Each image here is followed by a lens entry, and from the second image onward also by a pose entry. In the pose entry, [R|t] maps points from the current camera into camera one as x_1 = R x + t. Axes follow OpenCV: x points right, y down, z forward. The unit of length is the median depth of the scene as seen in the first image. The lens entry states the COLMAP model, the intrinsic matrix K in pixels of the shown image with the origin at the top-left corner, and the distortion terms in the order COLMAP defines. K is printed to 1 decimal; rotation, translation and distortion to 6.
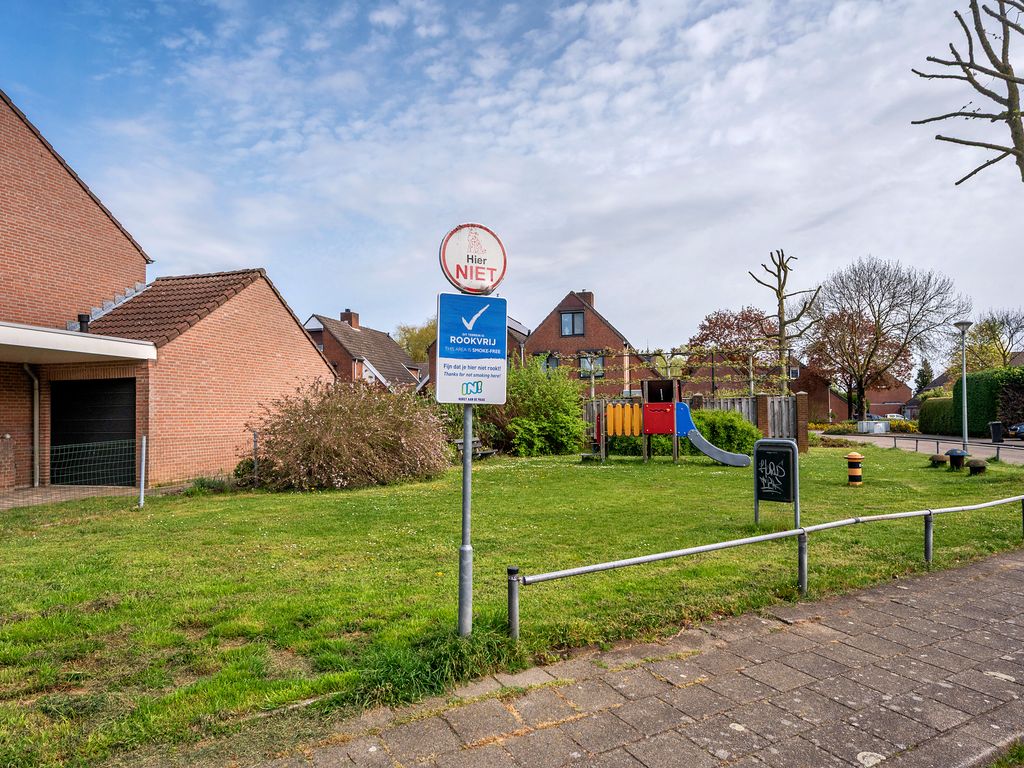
lens RADIAL K [[560.9, 0, 500.5], [0, 560.9, 364.7], [0, 0, 1]] dist [-0.002983, 0.003280]
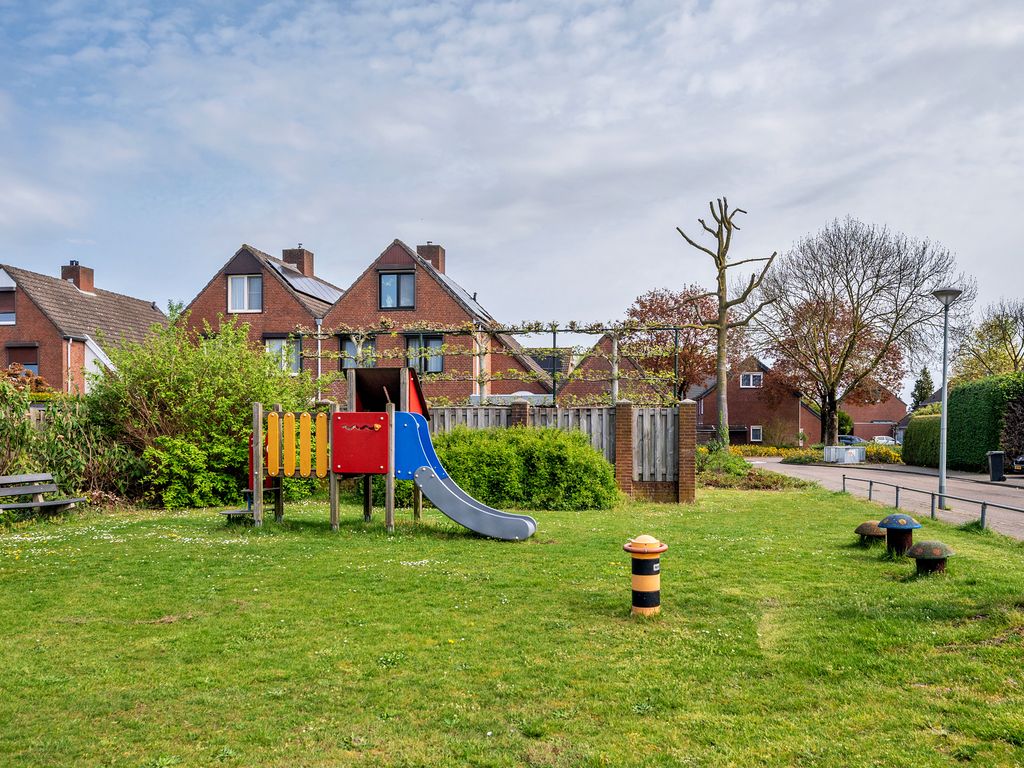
lens RADIAL K [[691.9, 0, 512.1], [0, 691.9, 386.2], [0, 0, 1]] dist [-0.000958, 0.001537]
pose [[0.994853, 0.022387, 0.098823, 0.138143], [-0.025110, 0.999336, 0.026401, 0.009727], [-0.098166, -0.028746, 0.994755, 0.144447]]
